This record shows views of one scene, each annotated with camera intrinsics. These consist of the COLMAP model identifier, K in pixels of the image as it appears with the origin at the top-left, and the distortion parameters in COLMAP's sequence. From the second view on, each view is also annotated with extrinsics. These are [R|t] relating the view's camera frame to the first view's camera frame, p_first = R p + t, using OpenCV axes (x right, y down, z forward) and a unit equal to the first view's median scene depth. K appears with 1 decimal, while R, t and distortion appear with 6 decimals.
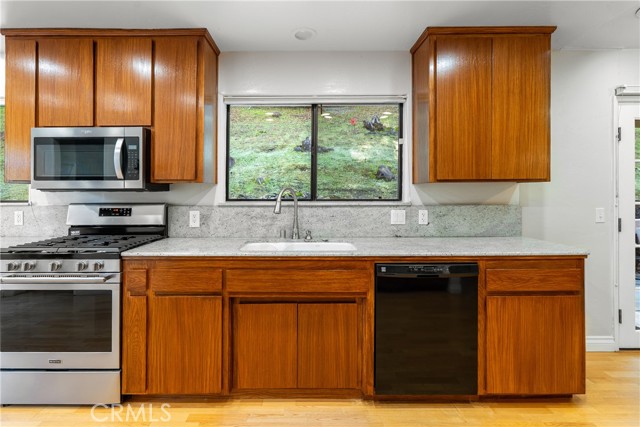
lens RADIAL K [[294.7, 0, 305.8], [0, 294.7, 193.3], [0, 0, 1]] dist [-0.008384, 0.004033]
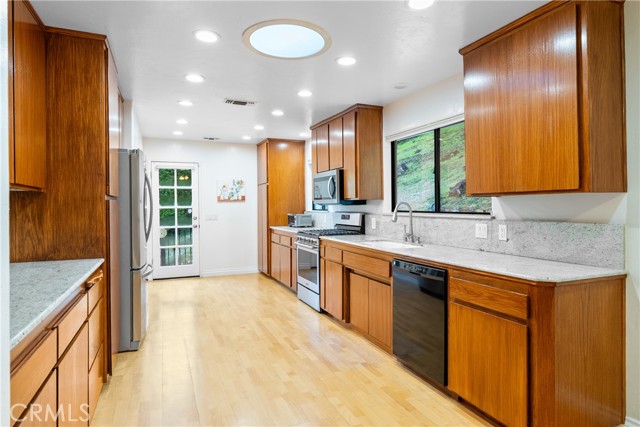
lens RADIAL K [[380.6, 0, 324.0], [0, 380.6, 207.6], [0, 0, 1]] dist [0.001471, 0.002860]
pose [[0.398183, 0.006843, -0.917280, 1.289402], [0.003258, 0.999955, 0.008874, -0.010576], [0.917300, -0.006521, 0.398143, 0.000435]]
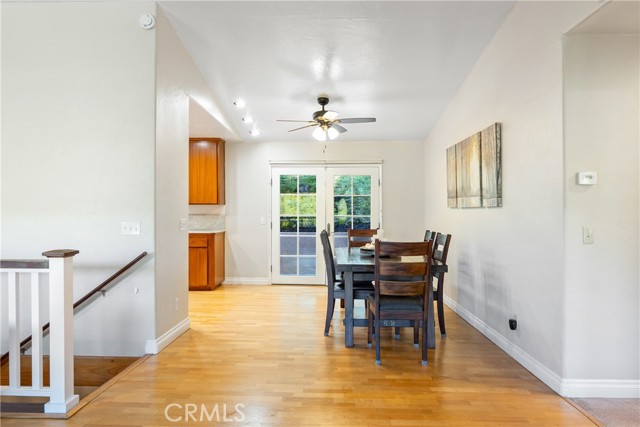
lens RADIAL K [[421.1, 0, 319.8], [0, 421.1, 211.2], [0, 0, 1]] dist [0.002354, -0.000080]
pose [[0.999317, 0.015252, -0.033652, 1.542087], [-0.015173, 0.999882, 0.002588, -0.009202], [0.033688, -0.002076, 0.999430, -2.048289]]
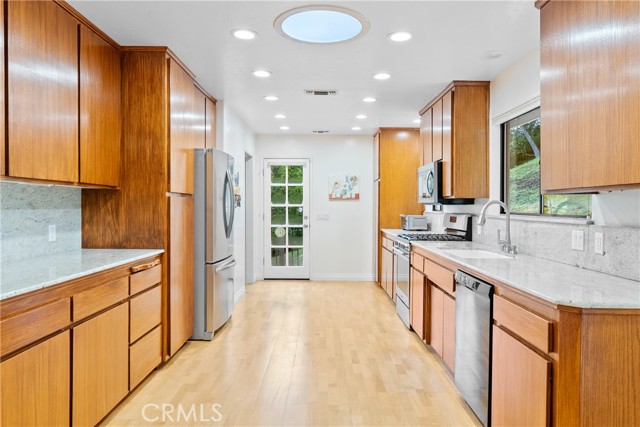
lens RADIAL K [[451.8, 0, 319.6], [0, 451.8, 213.6], [0, 0, 1]] dist [0.004291, 0.007741]
pose [[-0.007013, 0.021675, -0.999740, 1.464242], [-0.007178, 0.999738, 0.021725, -0.005892], [0.999950, 0.007329, -0.006856, 0.360272]]
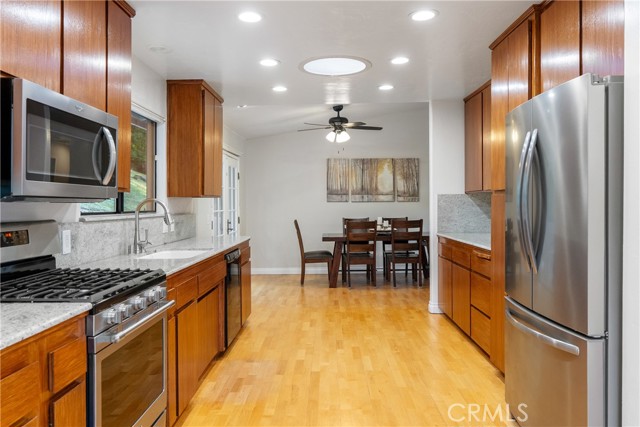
lens RADIAL K [[486.1, 0, 319.5], [0, 486.1, 210.6], [0, 0, 1]] dist [-0.001832, -0.000237]
pose [[0.015640, -0.010827, 0.999819, -1.548338], [0.006596, 0.999921, 0.010725, 0.004354], [-0.999856, 0.006427, 0.015710, 0.387719]]
